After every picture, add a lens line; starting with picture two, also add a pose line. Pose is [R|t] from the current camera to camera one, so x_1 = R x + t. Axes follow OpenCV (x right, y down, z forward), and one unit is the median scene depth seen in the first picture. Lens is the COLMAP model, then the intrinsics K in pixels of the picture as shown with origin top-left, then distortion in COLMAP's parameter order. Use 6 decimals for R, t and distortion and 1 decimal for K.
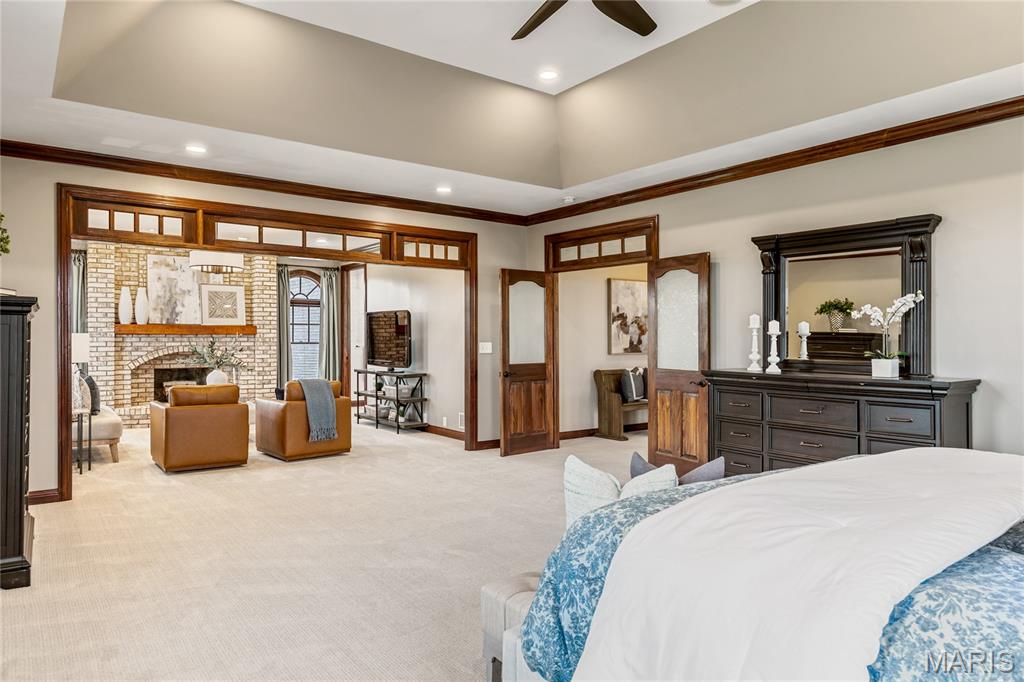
lens RADIAL K [[634.5, 0, 516.0], [0, 634.5, 336.0], [0, 0, 1]] dist [0.005771, 0.001002]
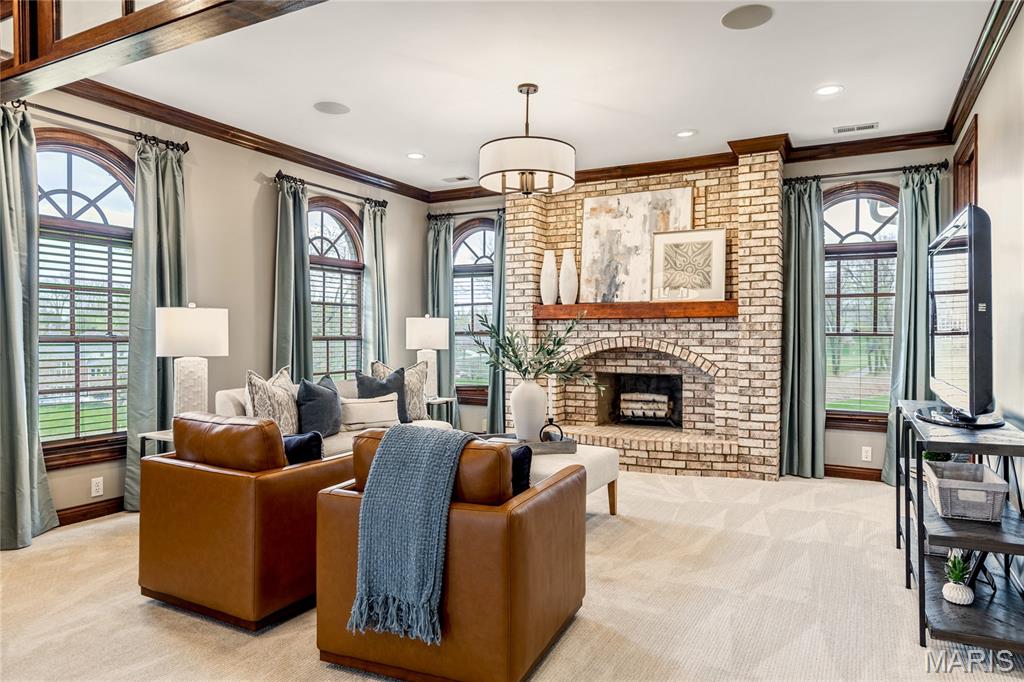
lens RADIAL K [[634.5, 0, 516.0], [0, 634.5, 336.0], [0, 0, 1]] dist [0.005771, 0.001002]
pose [[0.428691, 0.000370, -0.903451, -0.013255], [0.001796, 0.999998, 0.001261, 0.012997], [0.903450, -0.002163, 0.428689, 0.637103]]
